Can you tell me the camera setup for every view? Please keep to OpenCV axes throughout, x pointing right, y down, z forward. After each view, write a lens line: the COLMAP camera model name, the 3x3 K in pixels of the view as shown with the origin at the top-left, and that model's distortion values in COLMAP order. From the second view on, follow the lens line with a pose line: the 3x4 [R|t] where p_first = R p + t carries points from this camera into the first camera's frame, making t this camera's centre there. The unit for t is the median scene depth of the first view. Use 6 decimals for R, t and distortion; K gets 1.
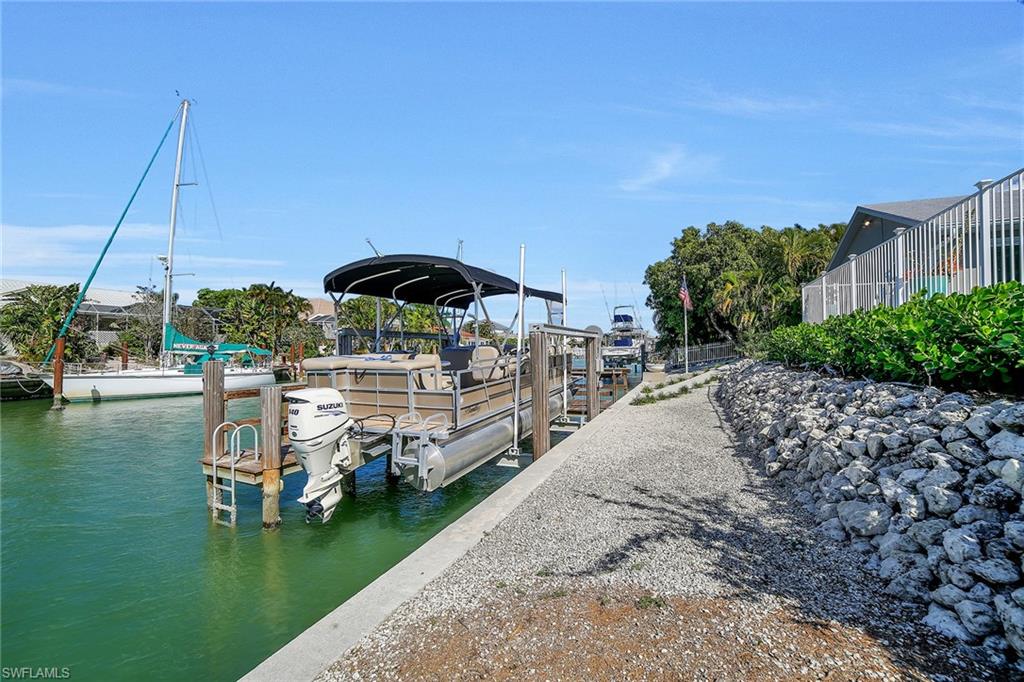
lens RADIAL K [[421.2, 0, 512.0], [0, 421.2, 341.0], [0, 0, 1]] dist [-0.101100, 0.037224]
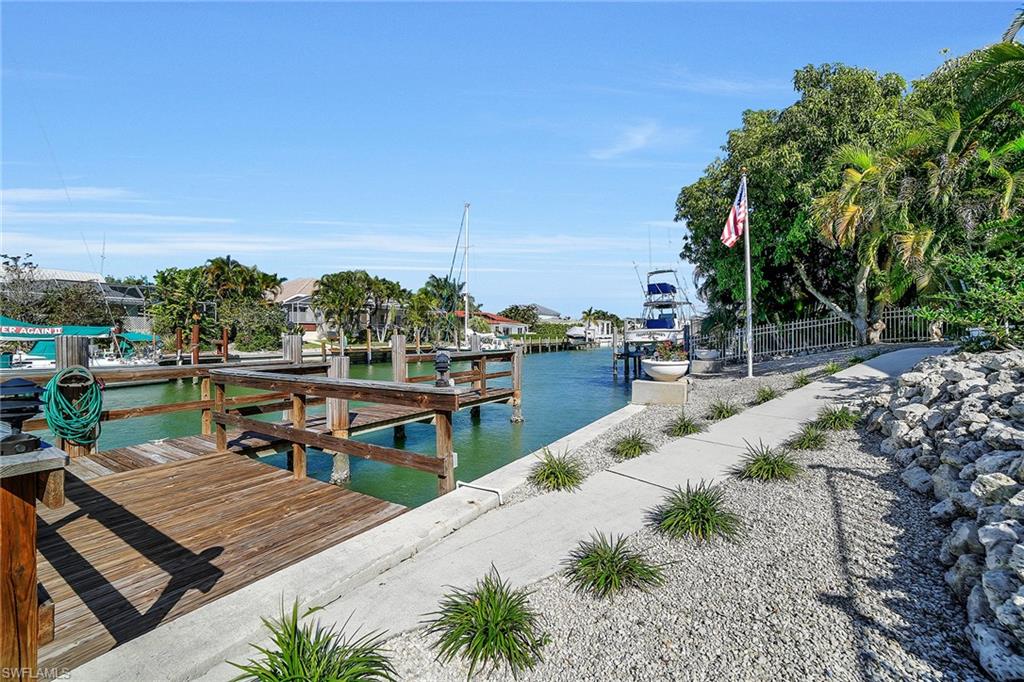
lens RADIAL K [[421.2, 0, 512.0], [0, 421.2, 341.0], [0, 0, 1]] dist [-0.101100, 0.037224]
pose [[0.989010, -0.000409, -0.147848, 0.171930], [0.004983, 0.999520, 0.030566, 0.015123], [0.147765, -0.030967, 0.988538, 0.384647]]
